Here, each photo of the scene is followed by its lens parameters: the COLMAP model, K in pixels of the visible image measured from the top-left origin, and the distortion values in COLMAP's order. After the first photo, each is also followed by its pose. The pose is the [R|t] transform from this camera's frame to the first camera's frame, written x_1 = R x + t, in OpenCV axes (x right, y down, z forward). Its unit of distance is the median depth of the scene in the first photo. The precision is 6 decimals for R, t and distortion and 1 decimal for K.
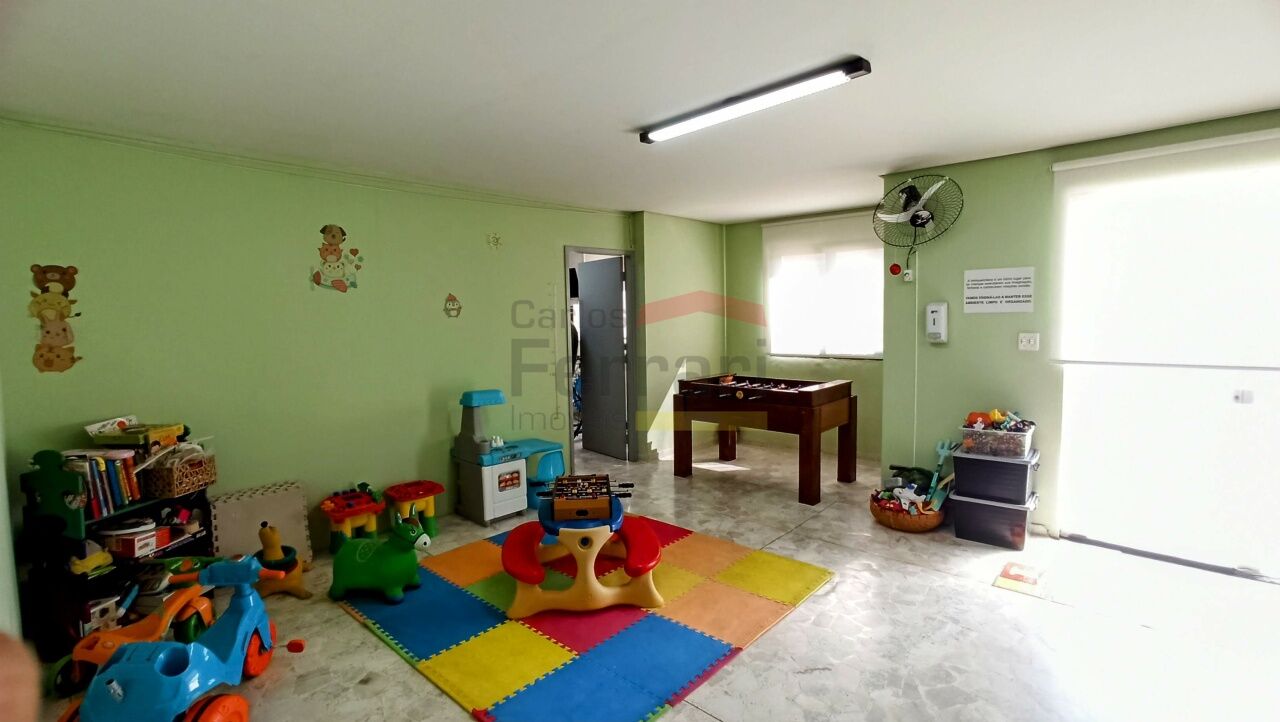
lens RADIAL K [[584.6, 0, 646.3], [0, 584.6, 359.9], [0, 0, 1]] dist [-0.051279, 0.022845]
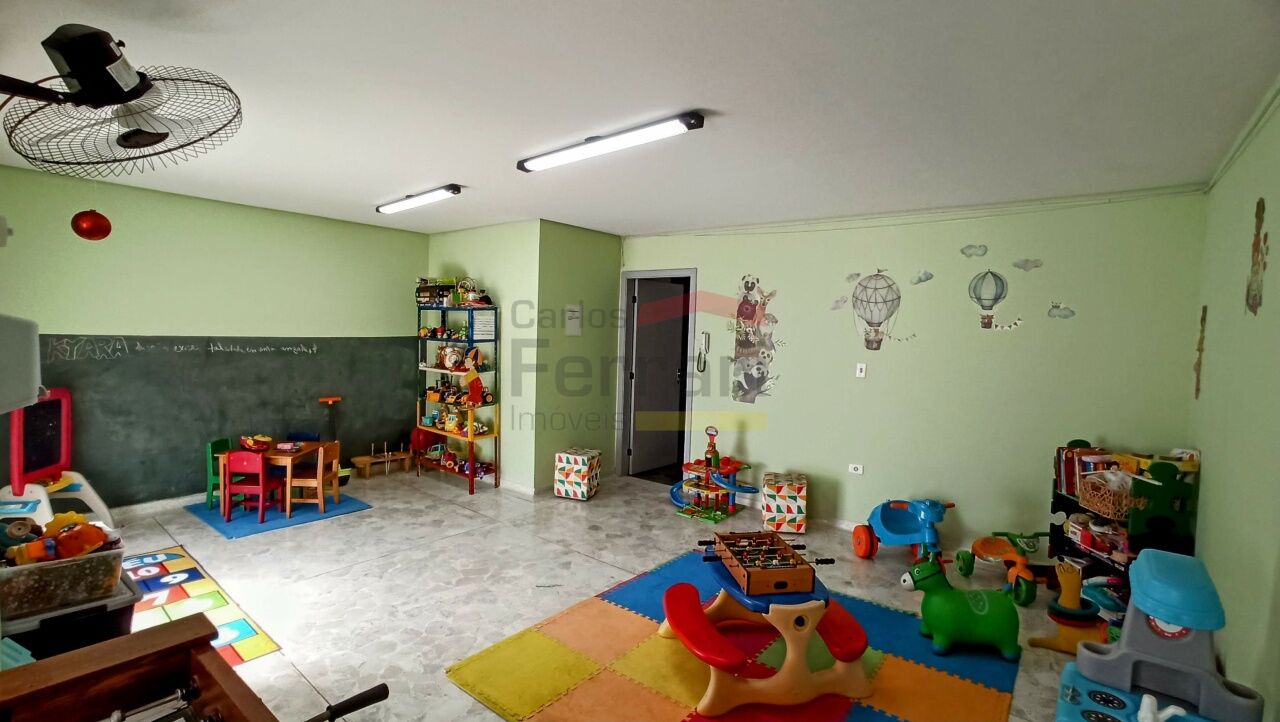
lens RADIAL K [[584.6, 0, 647.9], [0, 584.6, 358.8], [0, 0, 1]] dist [-0.051279, 0.022845]
pose [[-0.997562, -0.012575, -0.068639, 0.093071], [-0.021377, 0.991408, 0.129050, -0.131695], [0.066427, 0.130203, -0.989260, 1.472828]]
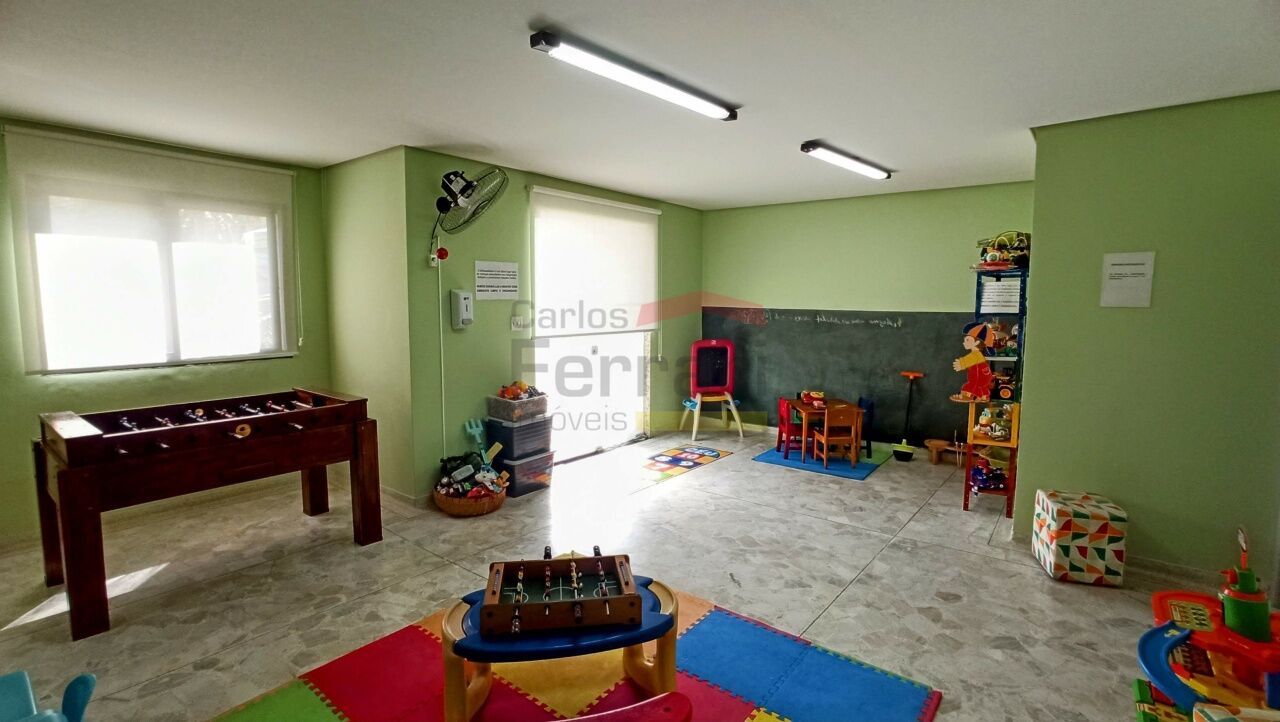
lens RADIAL K [[584.6, 0, 647.3], [0, 584.6, 357.1], [0, 0, 1]] dist [-0.051279, 0.022845]
pose [[-0.067829, -0.086155, 0.993970, -0.581376], [0.072623, 0.993195, 0.091043, -0.051544], [-0.995050, 0.078360, -0.061110, 0.767136]]
